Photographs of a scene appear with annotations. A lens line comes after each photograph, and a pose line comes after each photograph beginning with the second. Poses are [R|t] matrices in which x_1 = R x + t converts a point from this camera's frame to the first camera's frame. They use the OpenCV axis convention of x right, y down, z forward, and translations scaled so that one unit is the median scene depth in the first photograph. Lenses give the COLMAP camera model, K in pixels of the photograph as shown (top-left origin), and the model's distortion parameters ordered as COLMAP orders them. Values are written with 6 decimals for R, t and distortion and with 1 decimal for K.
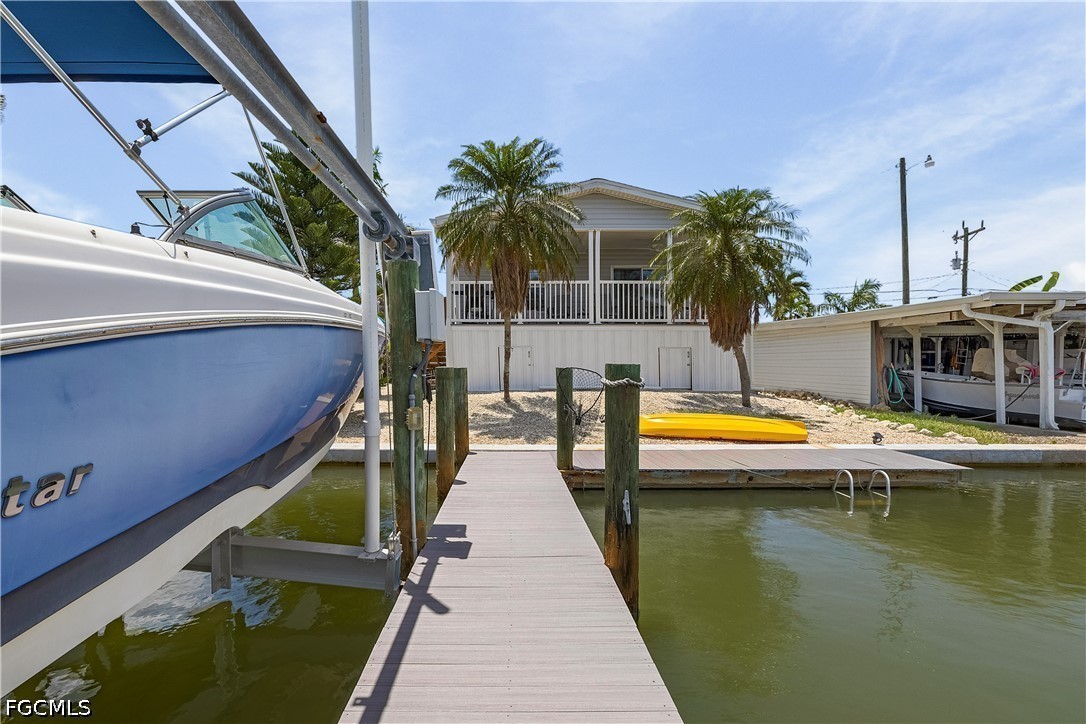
lens RADIAL K [[462.2, 0, 542.1], [0, 462.2, 356.9], [0, 0, 1]] dist [0.000185, -0.000031]
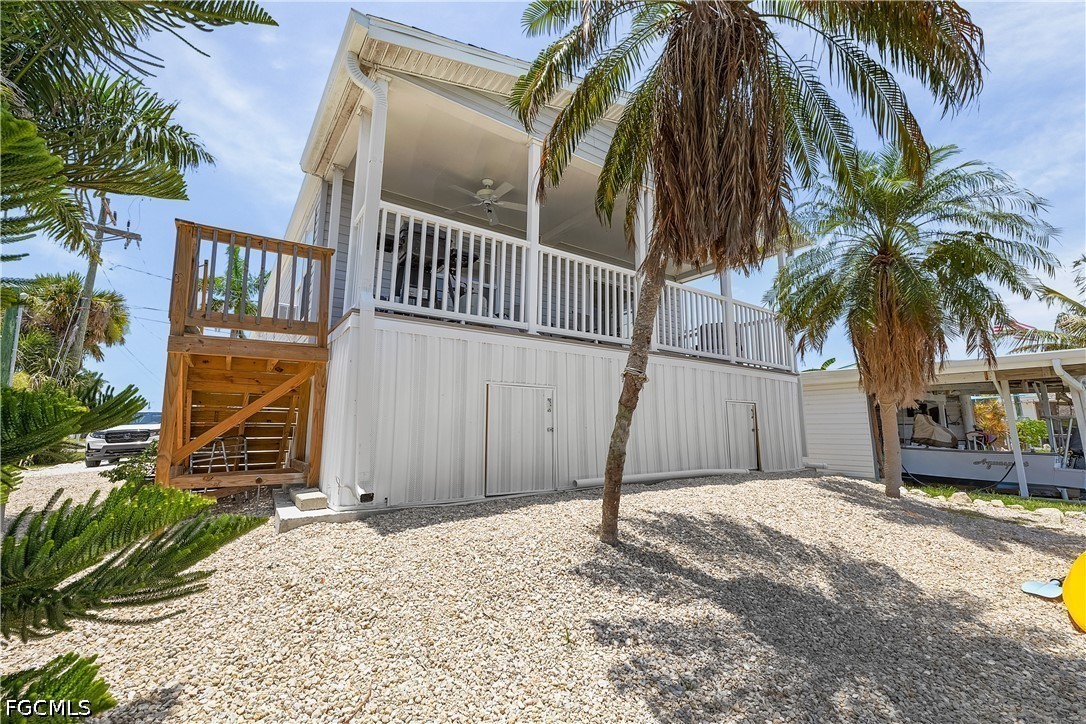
lens RADIAL K [[462.2, 0, 542.1], [0, 462.2, 356.9], [0, 0, 1]] dist [0.000185, -0.000031]
pose [[0.825671, 0.090408, 0.556861, -0.283188], [-0.020015, 0.991149, -0.131238, 0.006725], [-0.563797, 0.097214, 0.820172, 0.644184]]
